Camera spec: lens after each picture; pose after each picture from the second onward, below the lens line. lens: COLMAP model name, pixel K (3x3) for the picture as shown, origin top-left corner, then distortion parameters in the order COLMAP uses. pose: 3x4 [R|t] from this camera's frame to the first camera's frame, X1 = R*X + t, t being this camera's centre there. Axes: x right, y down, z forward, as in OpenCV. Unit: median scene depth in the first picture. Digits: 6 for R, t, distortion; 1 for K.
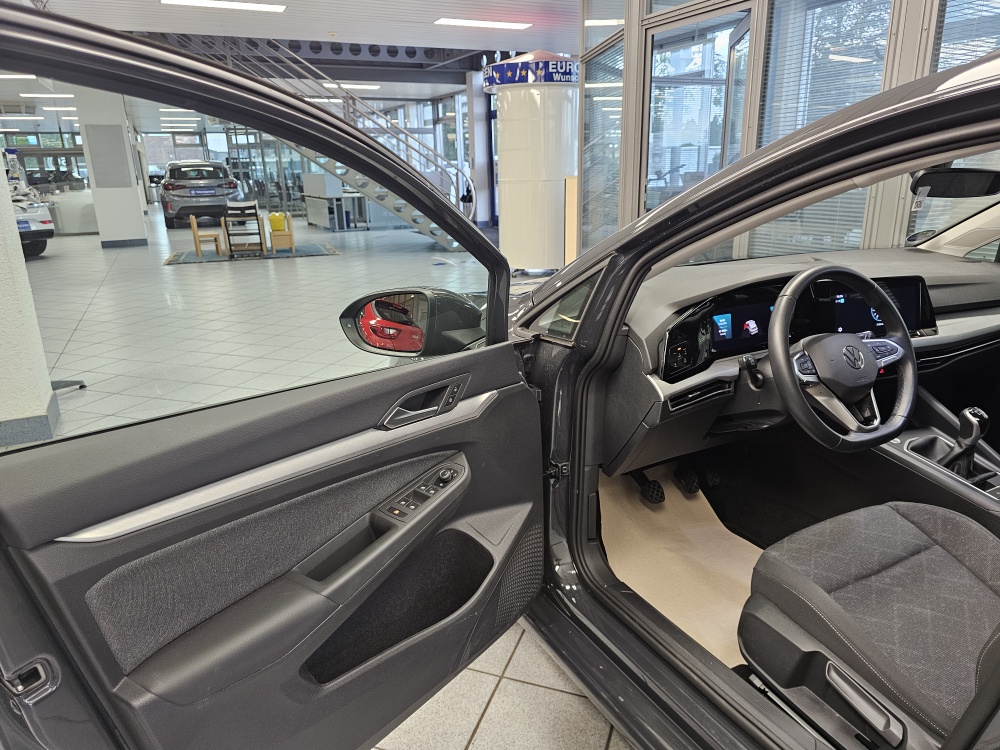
lens RADIAL K [[671.0, 0, 510.4], [0, 671.0, 363.2], [0, 0, 1]] dist [0.050420, -0.055358]
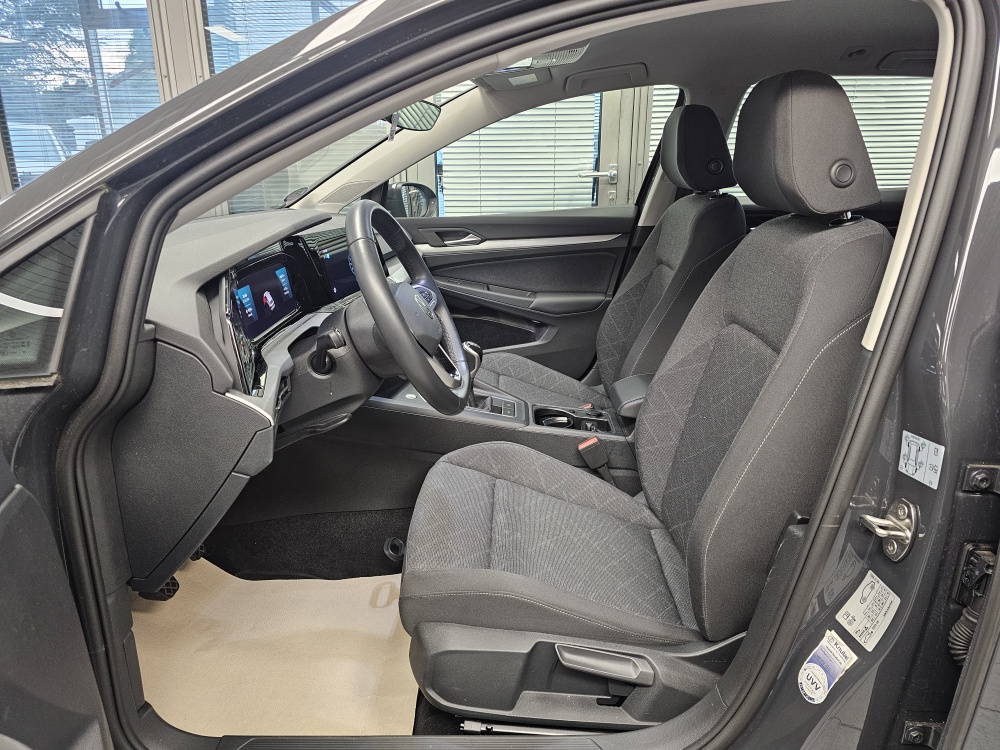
lens RADIAL K [[671.0, 0, 510.4], [0, 671.0, 363.2], [0, 0, 1]] dist [0.050420, -0.055358]
pose [[0.500240, -0.243751, 0.830870, -0.115358], [0.242502, 0.960599, 0.135806, -0.020480], [-0.831235, 0.133552, 0.539640, 0.343991]]
